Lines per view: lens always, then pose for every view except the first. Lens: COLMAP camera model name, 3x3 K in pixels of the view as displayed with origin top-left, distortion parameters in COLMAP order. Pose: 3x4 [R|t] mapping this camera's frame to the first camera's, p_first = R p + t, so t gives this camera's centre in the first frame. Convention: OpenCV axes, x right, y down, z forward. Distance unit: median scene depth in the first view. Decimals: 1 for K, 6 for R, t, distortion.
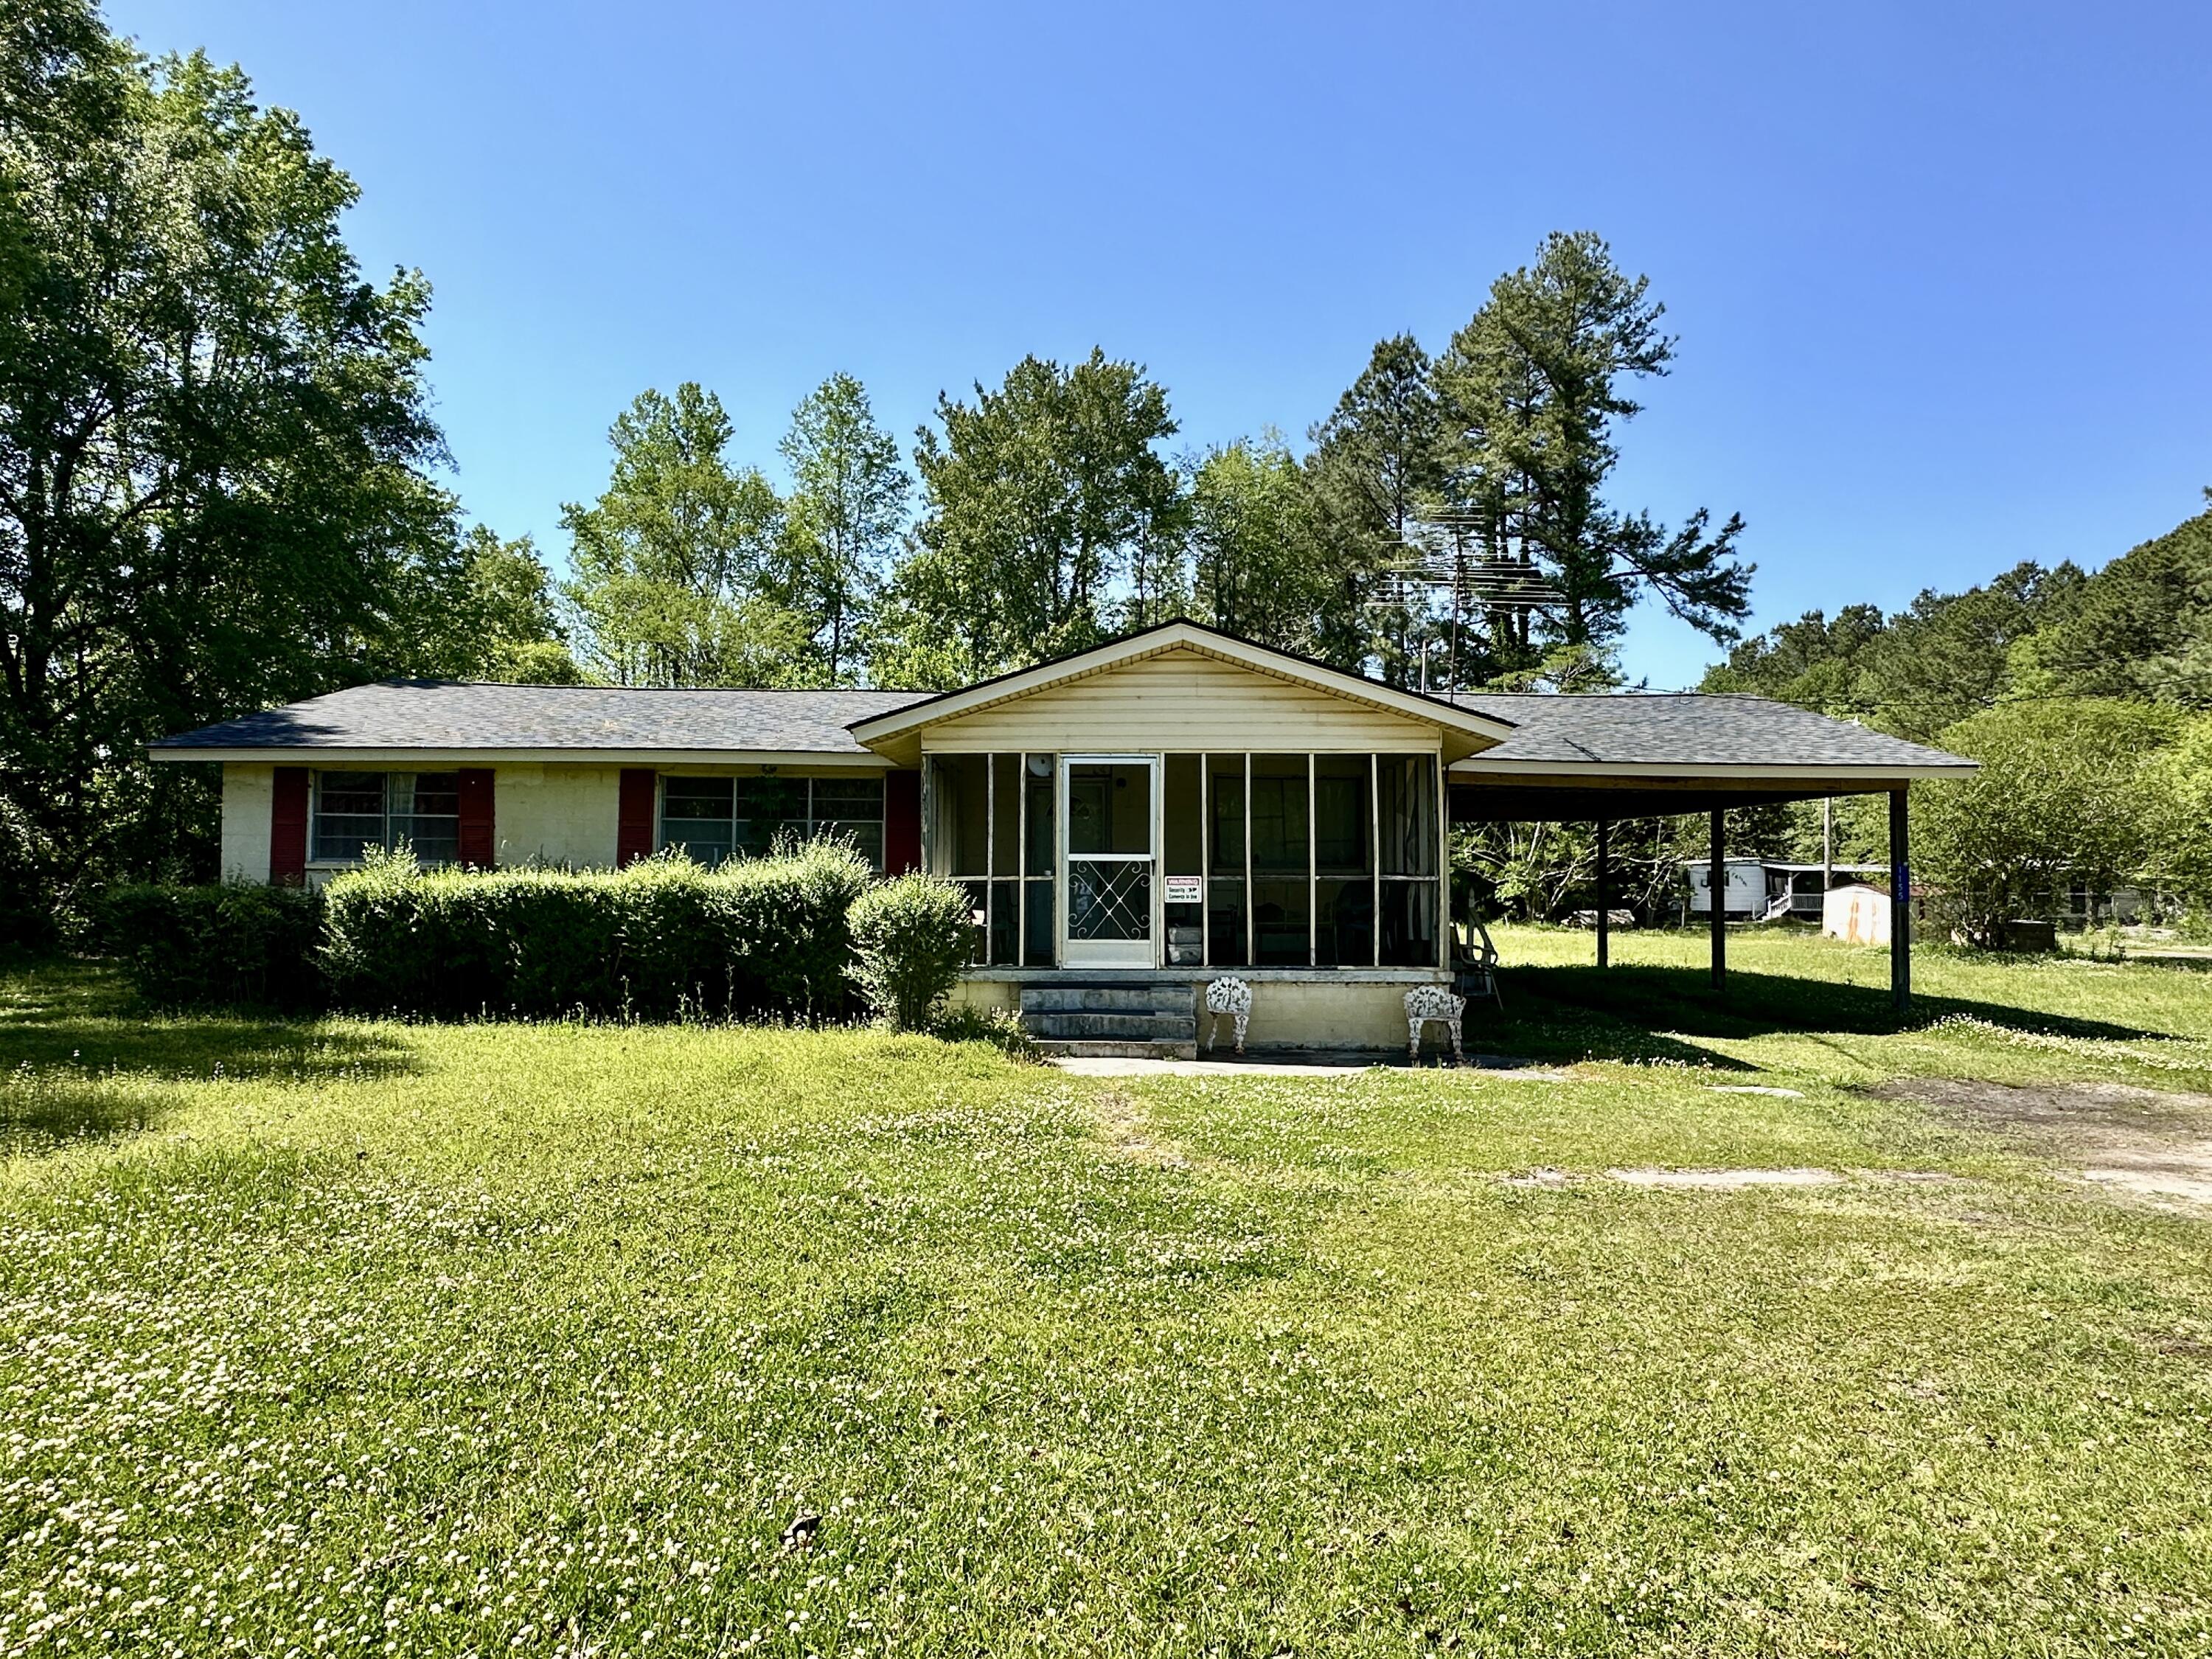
lens RADIAL K [[1278.1, 0, 1094.5], [0, 1278.1, 866.5], [0, 0, 1]] dist [0.000984, -0.000412]
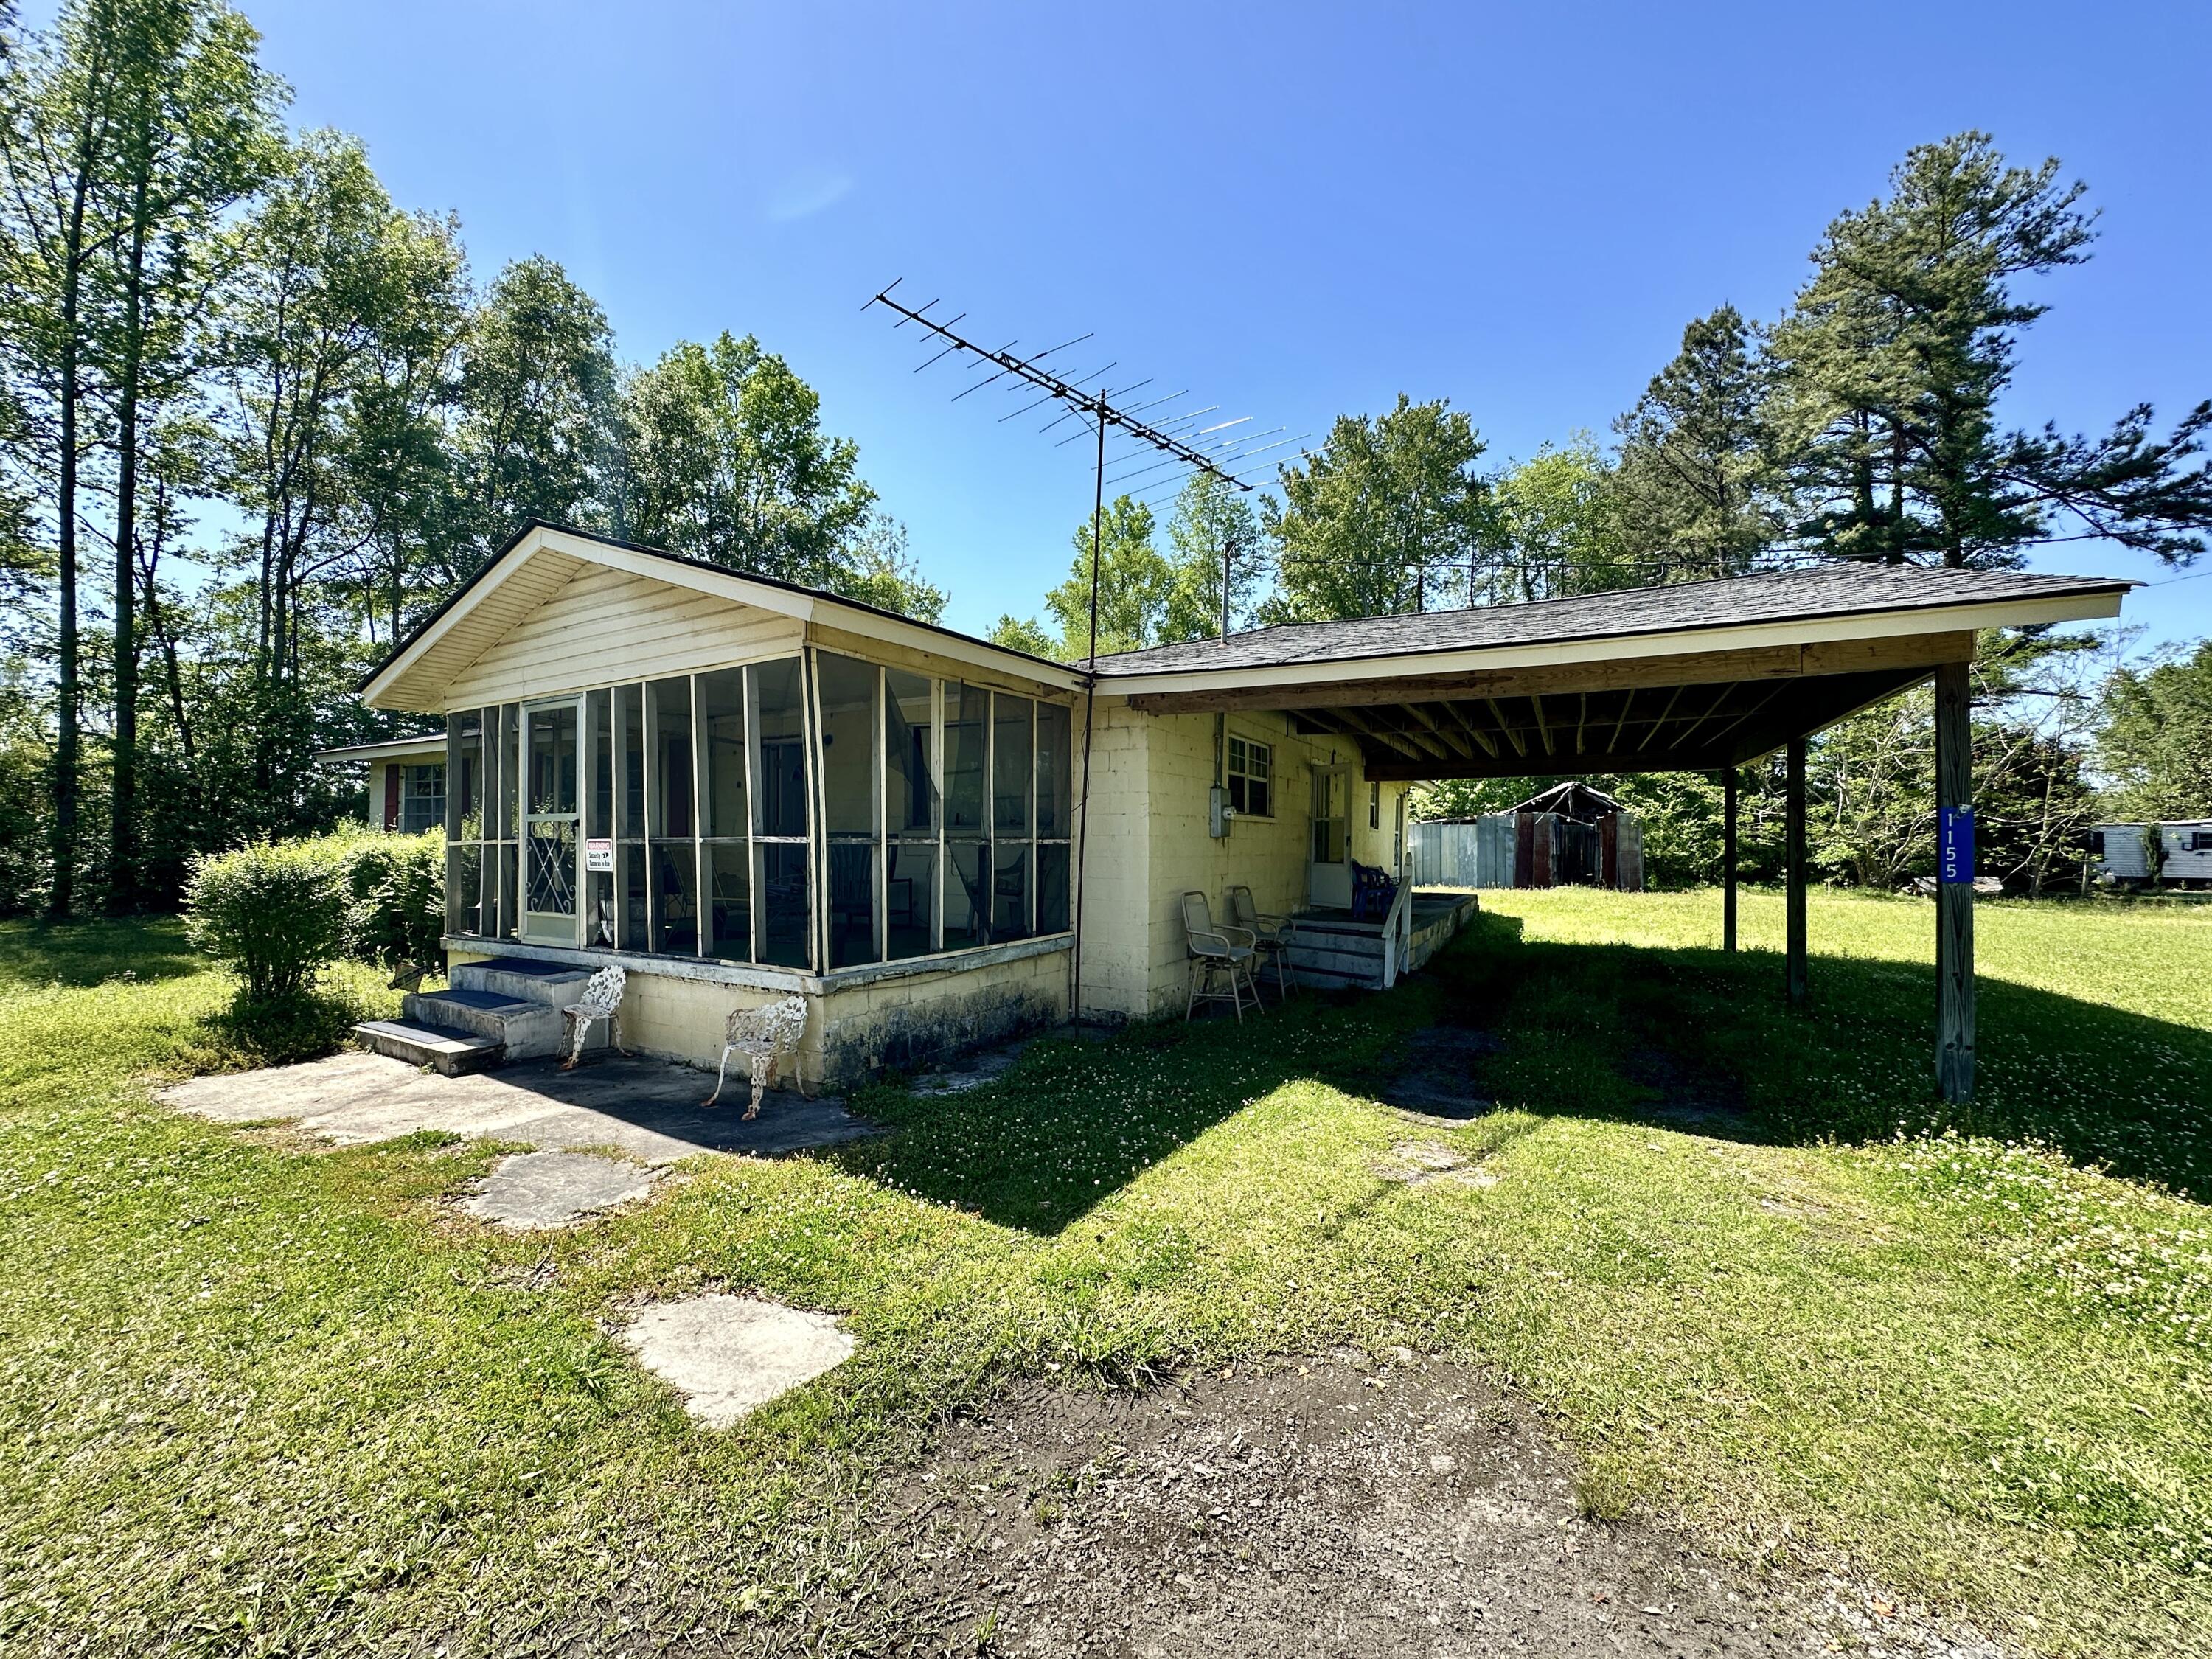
lens RADIAL K [[869.8, 0, 1106.0], [0, 869.8, 829.5], [0, 0, 1]] dist [0.000950, -0.004247]
pose [[0.871433, -0.009821, -0.490416, 0.211107], [0.006487, 0.999943, -0.008497, 0.002897], [0.490471, 0.004224, 0.871447, 0.224999]]
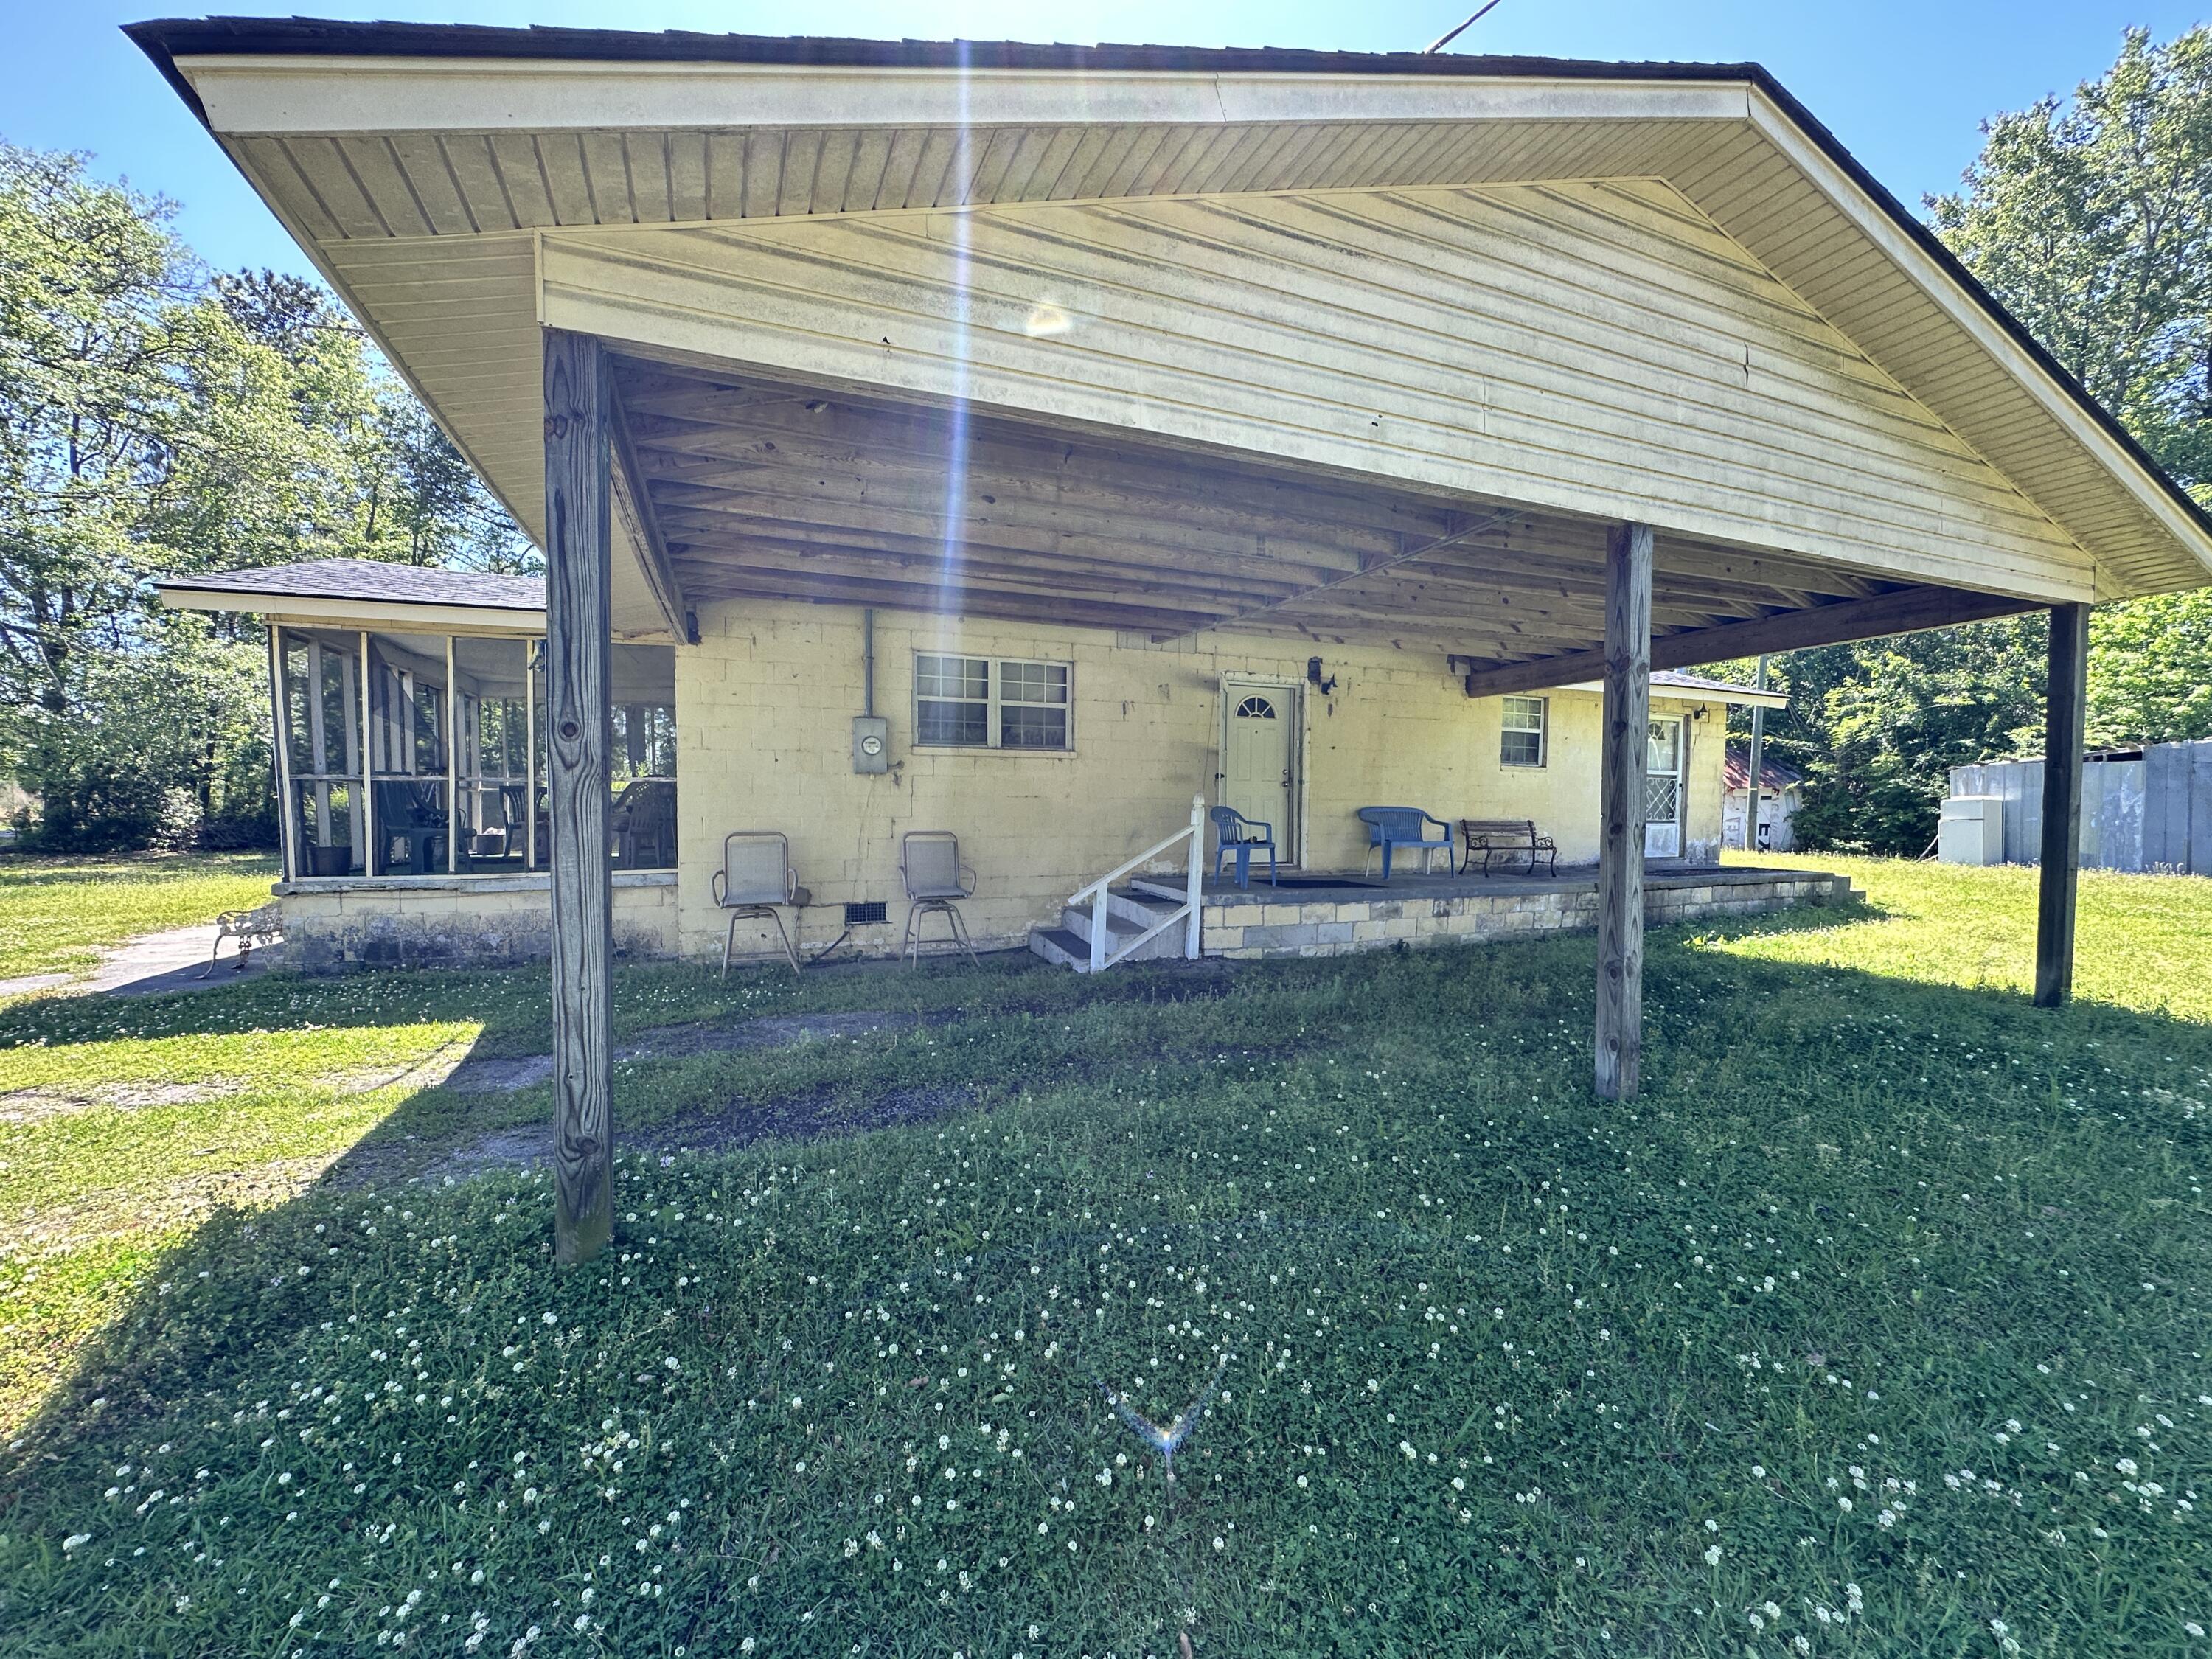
lens RADIAL K [[881.8, 0, 1104.1], [0, 881.8, 831.3], [0, 0, 1]] dist [-0.002593, 0.000369]
pose [[0.374055, 0.022278, -0.927139, 0.341277], [0.010852, 0.999538, 0.028396, 0.011684], [0.927343, -0.020683, 0.373640, 0.423669]]
